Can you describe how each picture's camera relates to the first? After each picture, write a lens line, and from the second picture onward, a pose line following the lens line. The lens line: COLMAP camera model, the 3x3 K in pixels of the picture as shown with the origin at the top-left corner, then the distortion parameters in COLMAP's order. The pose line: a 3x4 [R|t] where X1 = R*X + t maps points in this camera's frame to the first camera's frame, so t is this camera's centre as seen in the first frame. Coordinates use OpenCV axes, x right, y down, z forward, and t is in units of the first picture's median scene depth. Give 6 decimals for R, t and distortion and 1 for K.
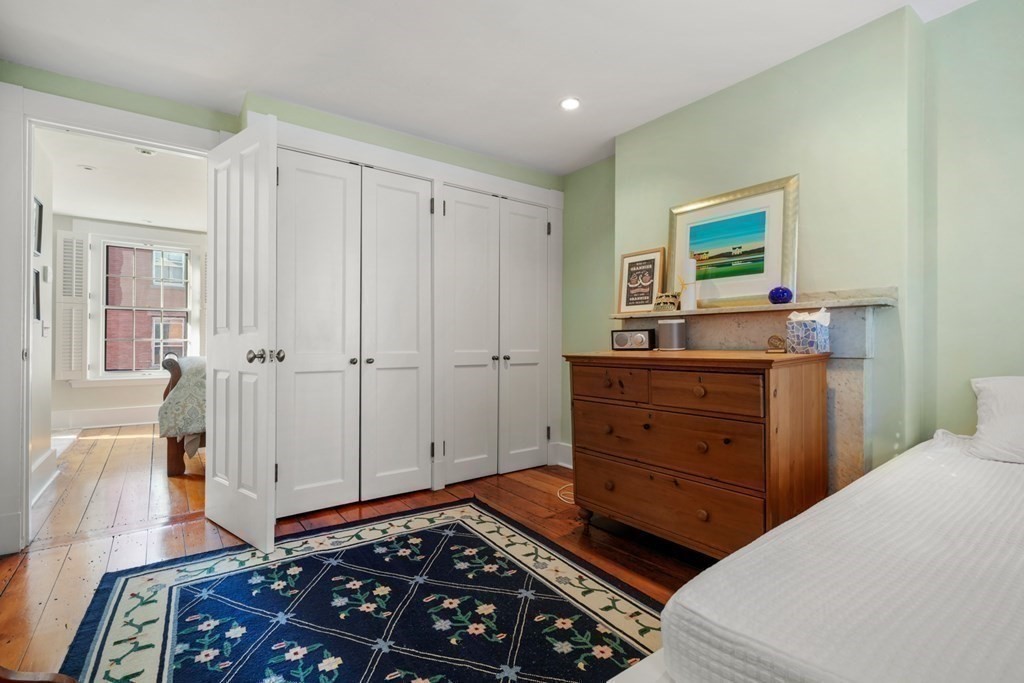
lens RADIAL K [[476.8, 0, 514.2], [0, 476.8, 344.6], [0, 0, 1]] dist [0.000290, -0.000207]
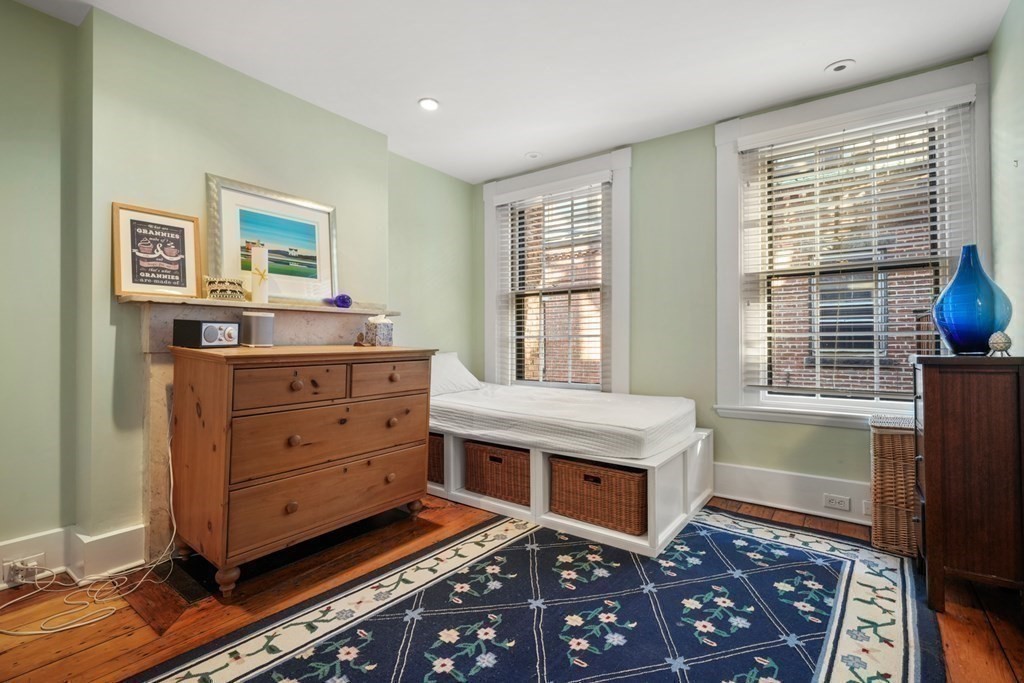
lens RADIAL K [[476.8, 0, 513.0], [0, 476.8, 338.3], [0, 0, 1]] dist [0.000290, -0.000207]
pose [[-0.301668, 0.003875, 0.953405, -0.735182], [0.003234, 0.999990, -0.003041, 0.001090], [-0.953407, 0.002166, -0.301678, 0.894769]]
